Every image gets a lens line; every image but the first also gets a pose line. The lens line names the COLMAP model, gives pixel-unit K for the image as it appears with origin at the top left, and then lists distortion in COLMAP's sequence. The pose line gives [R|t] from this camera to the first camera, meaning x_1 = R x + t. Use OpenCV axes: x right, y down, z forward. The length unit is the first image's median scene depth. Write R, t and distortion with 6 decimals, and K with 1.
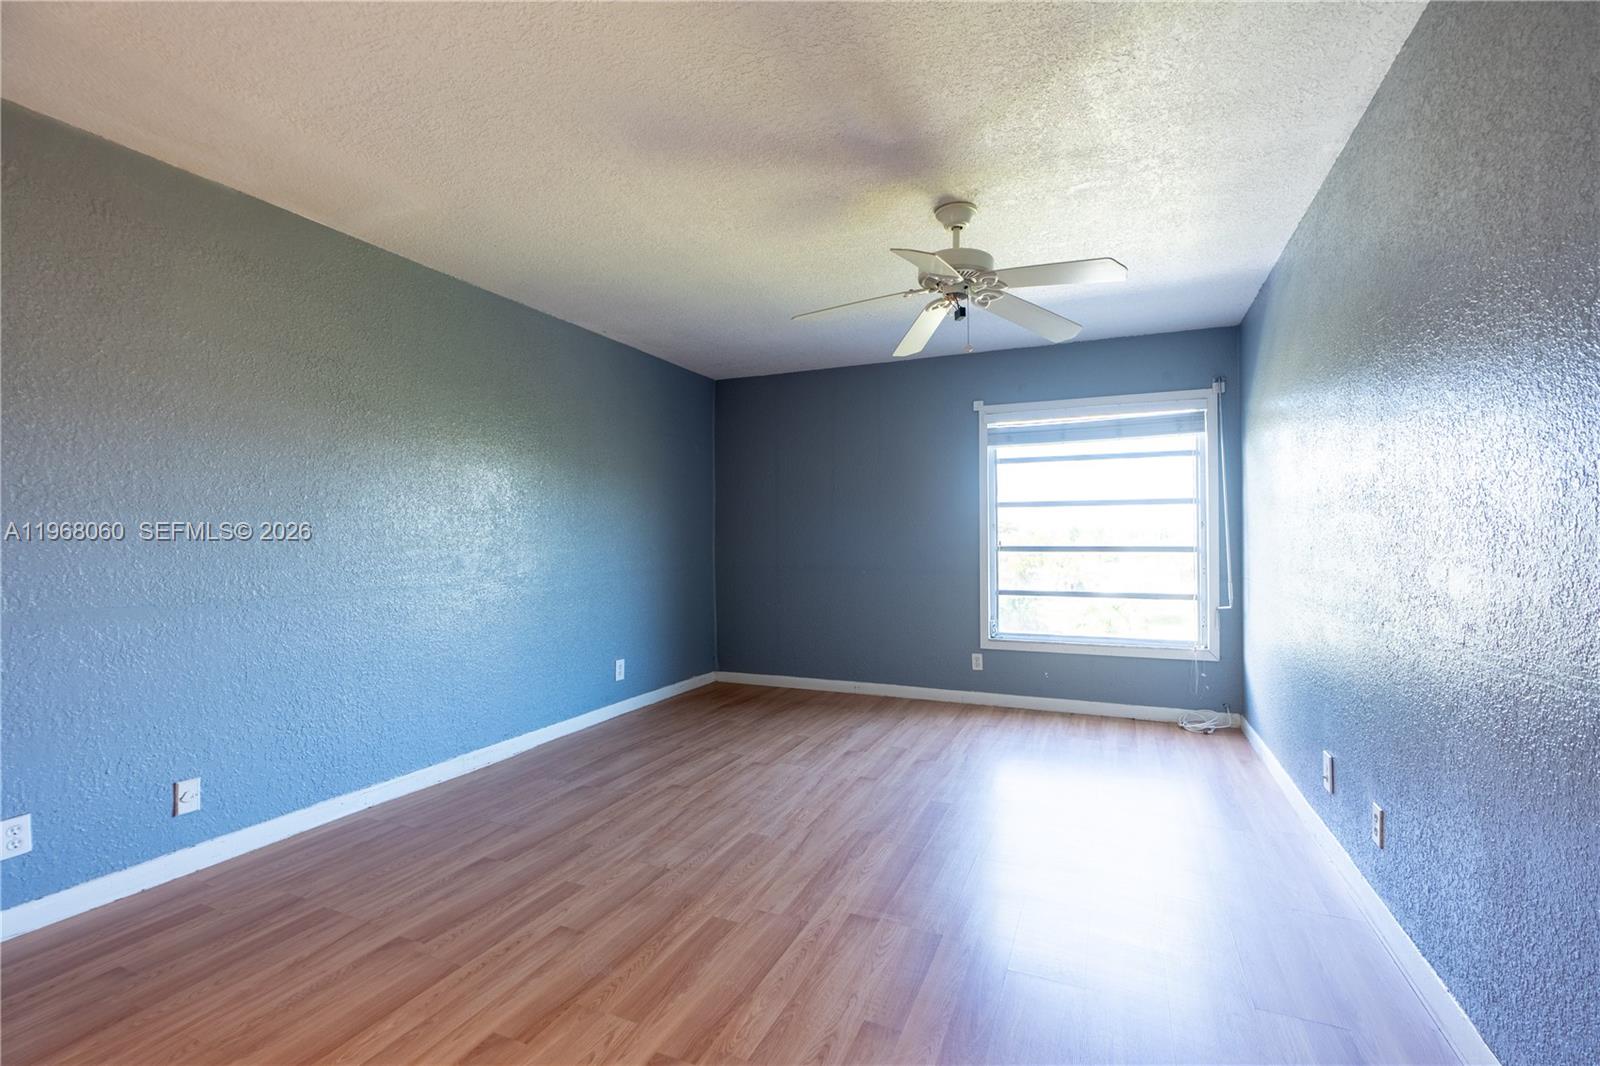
lens RADIAL K [[707.8, 0, 801.8], [0, 707.8, 534.6], [0, 0, 1]] dist [-0.010651, 0.003878]
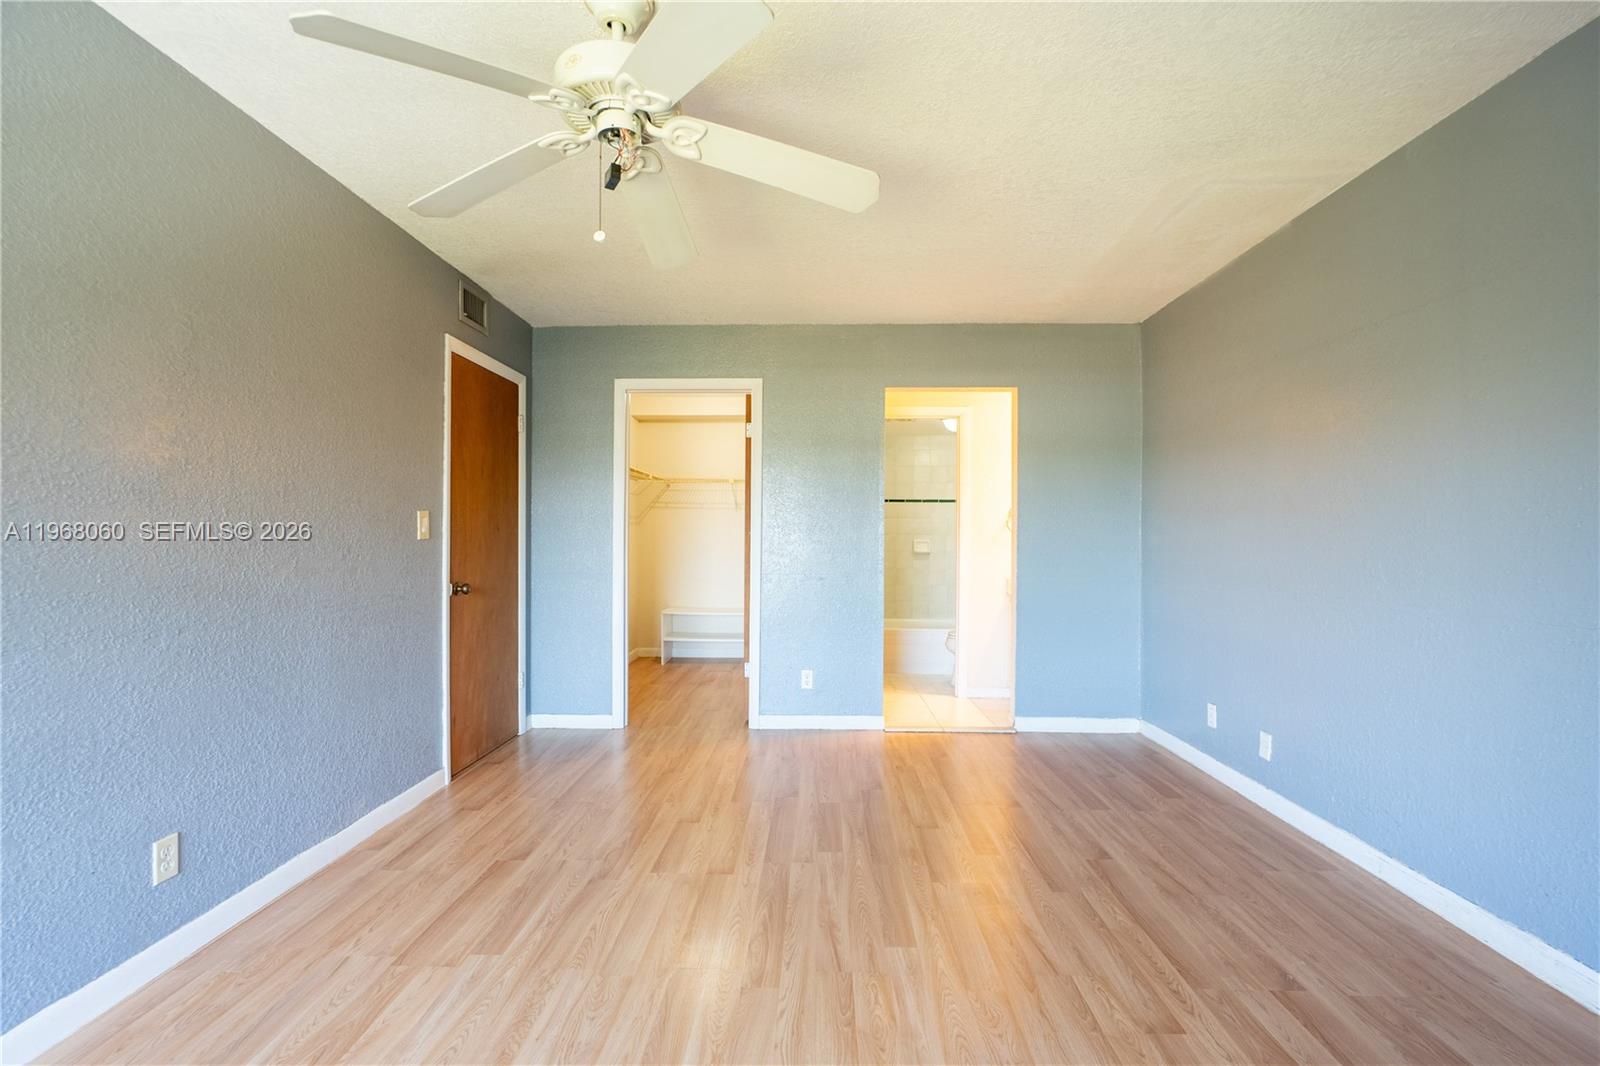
lens RADIAL K [[707.8, 0, 801.0], [0, 707.8, 539.6], [0, 0, 1]] dist [-0.010651, 0.003878]
pose [[-0.925644, 0.006612, -0.378337, 0.276504], [0.006125, 0.999978, 0.002489, 0.003076], [0.378345, -0.000014, -0.925665, 1.474669]]
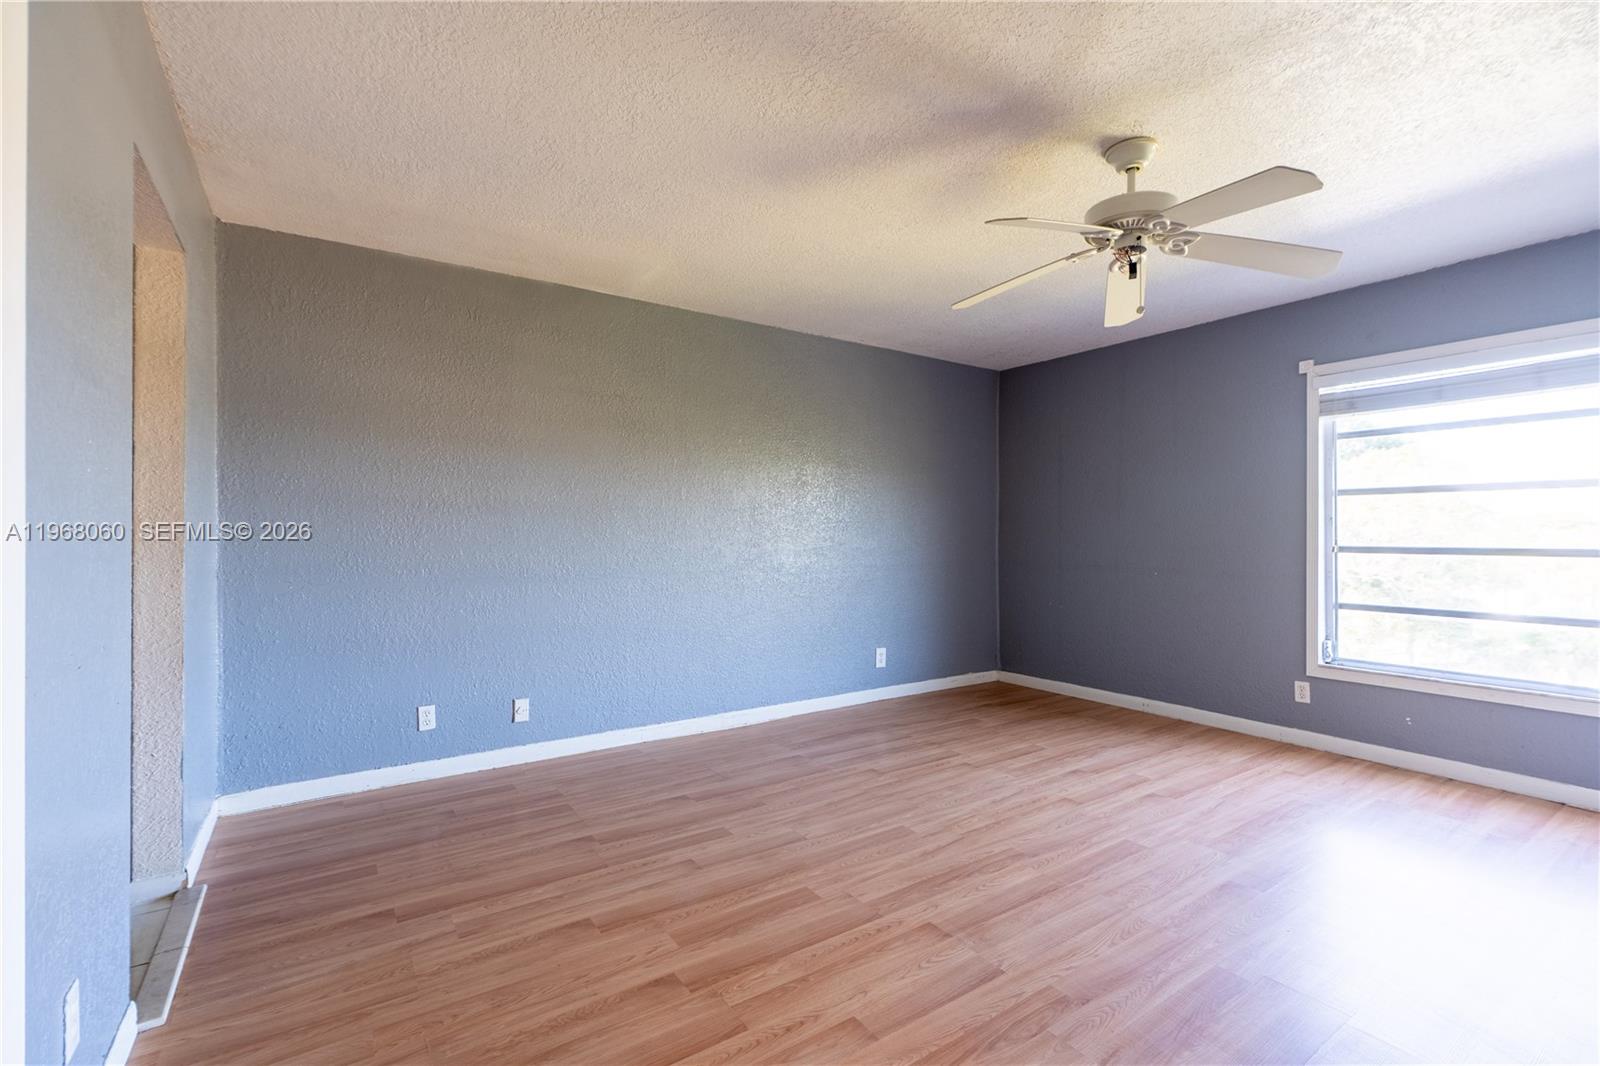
lens RADIAL K [[707.8, 0, 801.2], [0, 707.8, 532.3], [0, 0, 1]] dist [-0.010651, 0.003878]
pose [[0.848207, 0.005056, -0.529640, 0.304942], [-0.002731, 0.999983, 0.005172, -0.001285], [0.529657, -0.002940, 0.848207, 0.063083]]
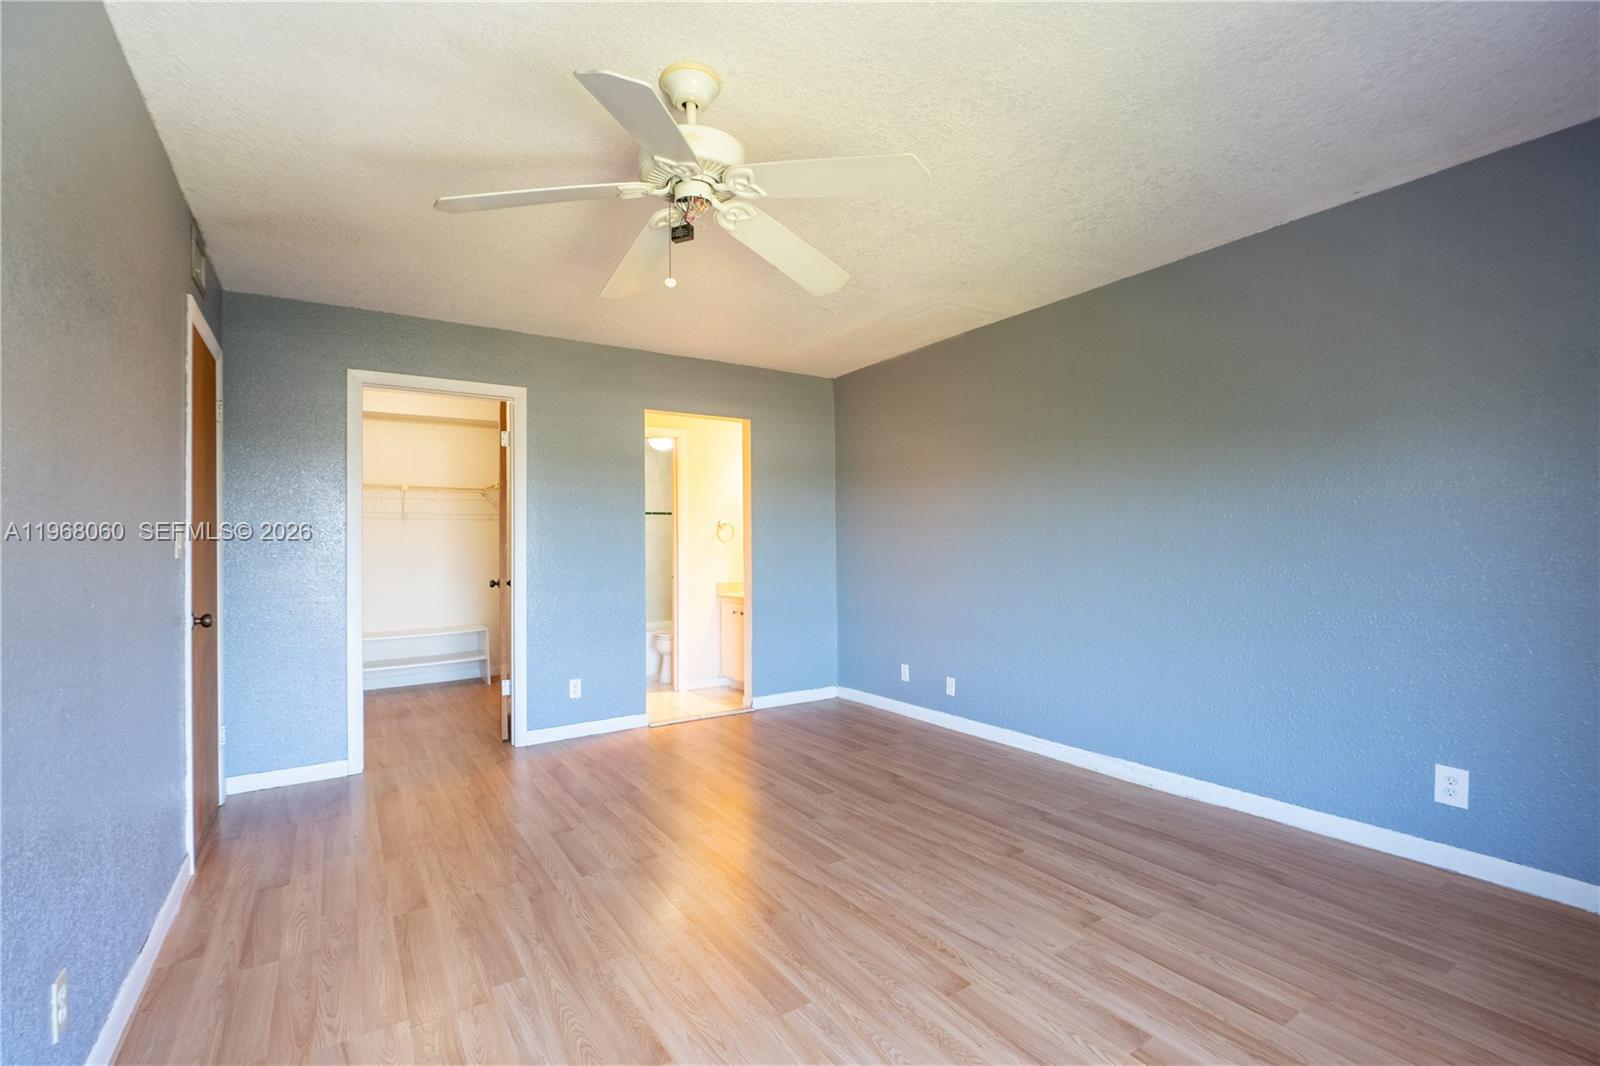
lens RADIAL K [[707.8, 0, 798.1], [0, 707.8, 539.4], [0, 0, 1]] dist [-0.010651, 0.003878]
pose [[-0.540598, 0.008205, -0.841241, 0.684319], [0.020013, 0.999795, -0.003110, -0.002934], [0.841043, -0.018517, -0.540651, 1.331339]]
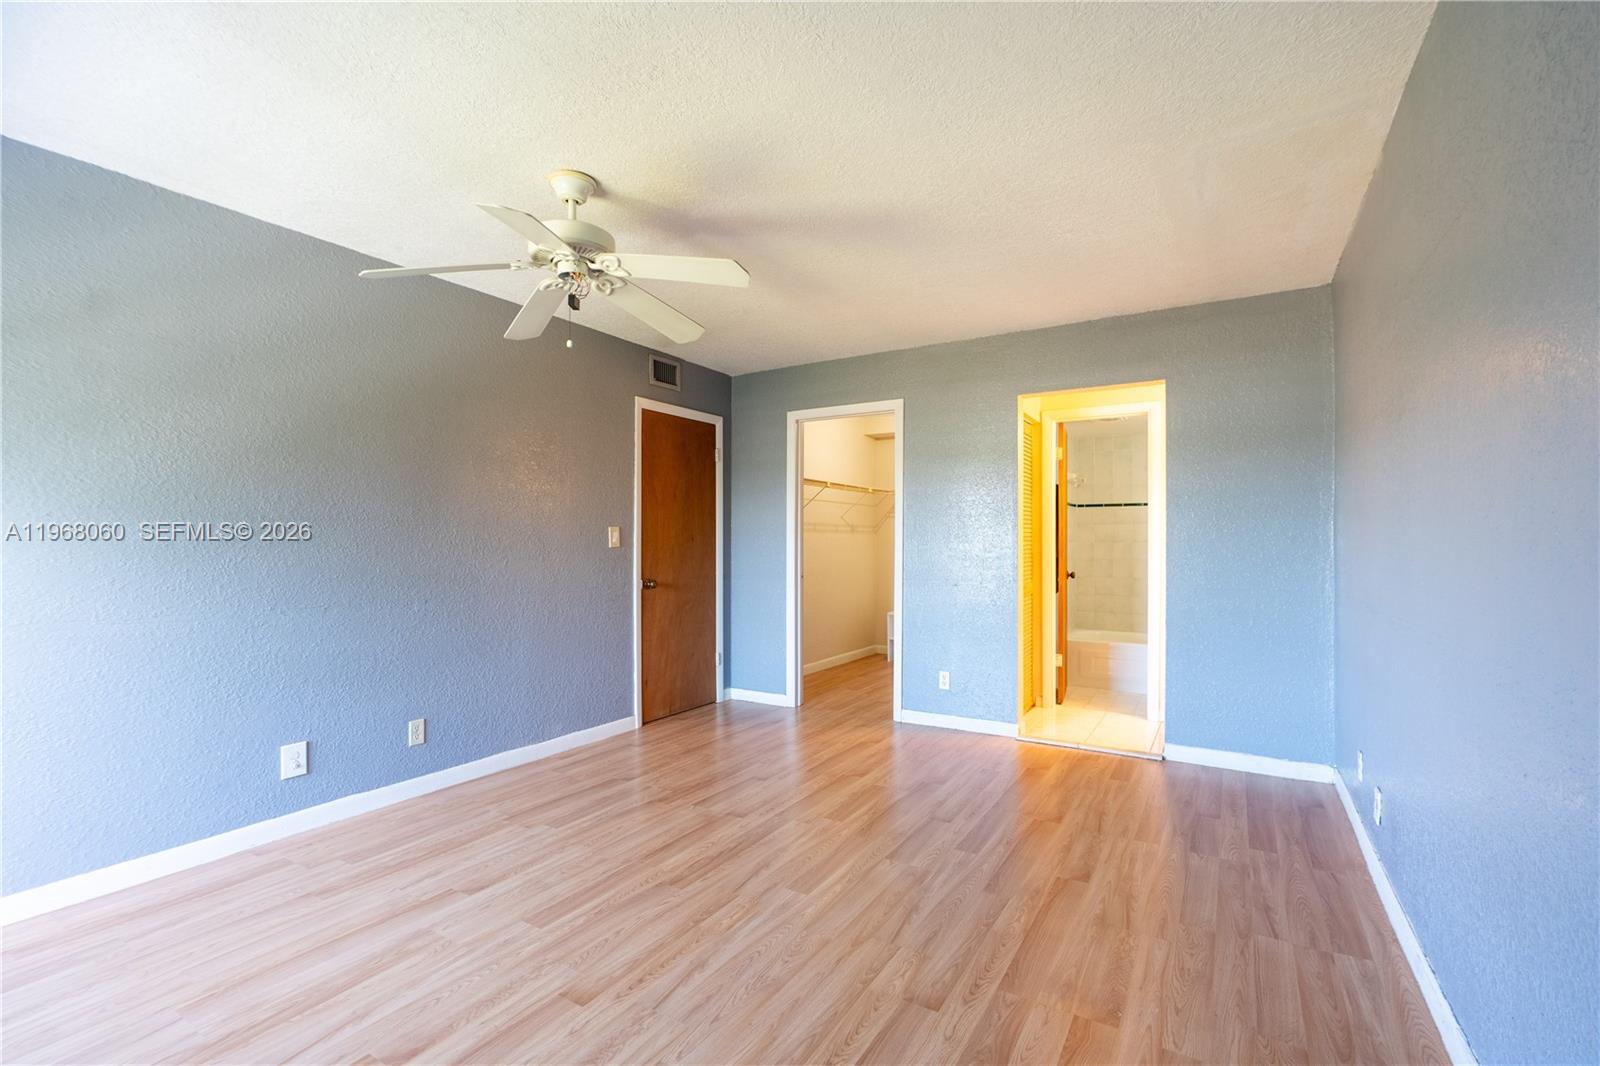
lens RADIAL K [[707.8, 0, 801.0], [0, 707.8, 537.8], [0, 0, 1]] dist [-0.010651, 0.003878]
pose [[-0.990466, 0.009269, 0.137448, -0.170393], [0.007605, 0.999891, -0.012626, 0.003688], [-0.137550, -0.011460, -0.990428, 1.678256]]
